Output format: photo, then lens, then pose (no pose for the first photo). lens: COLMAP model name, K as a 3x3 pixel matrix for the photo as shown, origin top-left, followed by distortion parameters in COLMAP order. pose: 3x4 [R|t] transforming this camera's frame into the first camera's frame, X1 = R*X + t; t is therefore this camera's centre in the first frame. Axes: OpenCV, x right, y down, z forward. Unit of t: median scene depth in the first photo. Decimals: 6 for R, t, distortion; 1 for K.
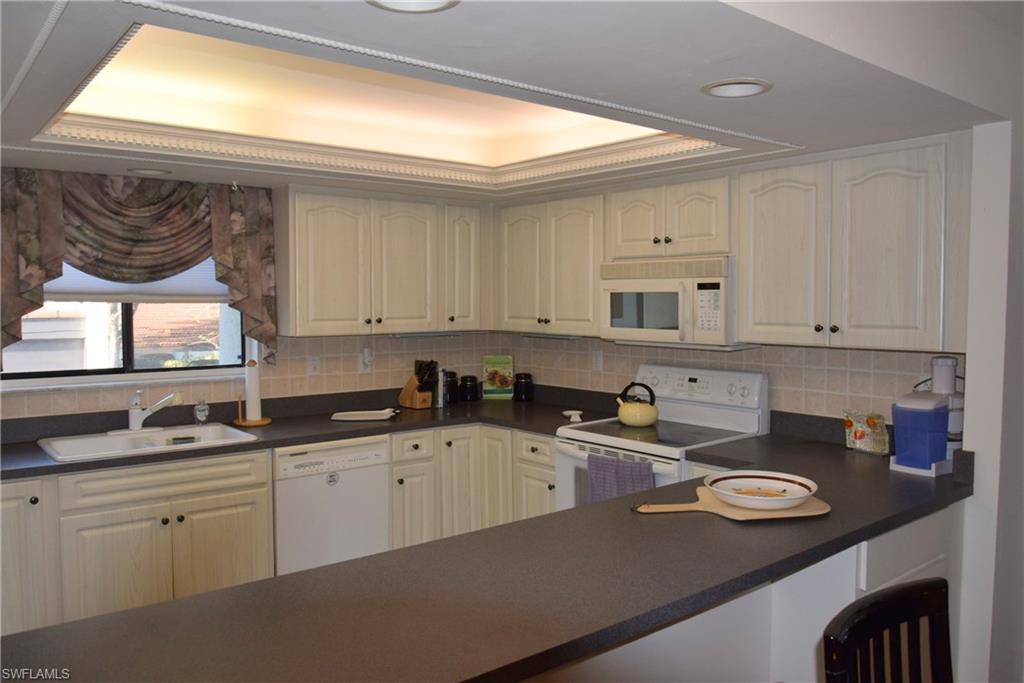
lens RADIAL K [[783.9, 0, 552.5], [0, 783.9, 345.0], [0, 0, 1]] dist [-0.029670, -0.008187]
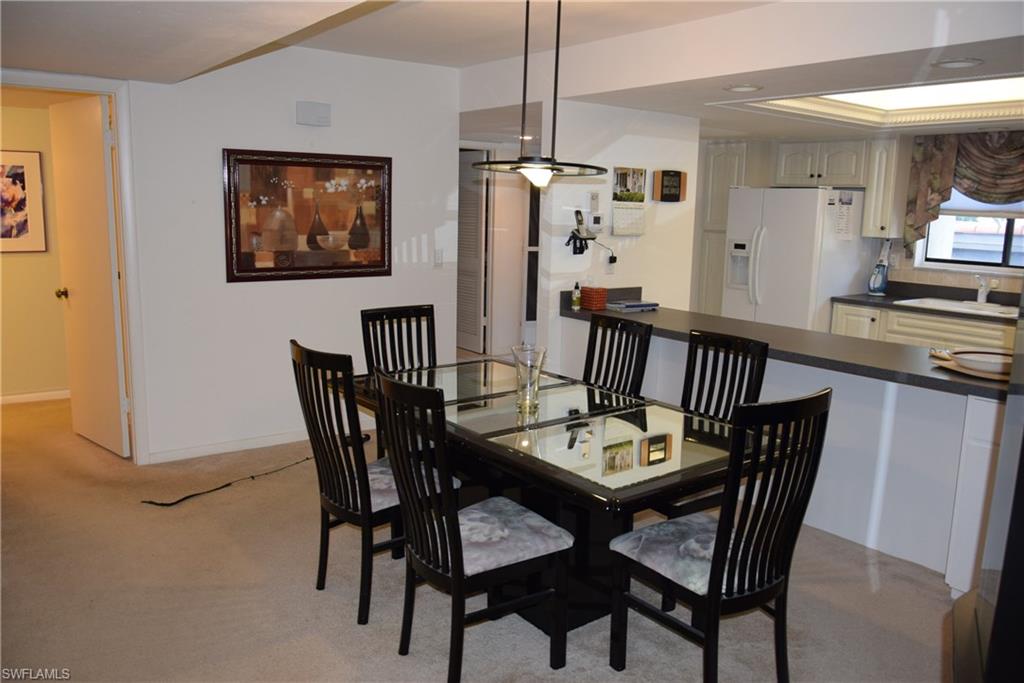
lens RADIAL K [[783.9, 0, 509.4], [0, 783.9, 339.8], [0, 0, 1]] dist [-0.029670, -0.008187]
pose [[-0.058288, 0.165701, -0.984452, 1.011181], [-0.083519, 0.981862, 0.170210, 0.000383], [0.994800, 0.092142, -0.043392, 0.165060]]
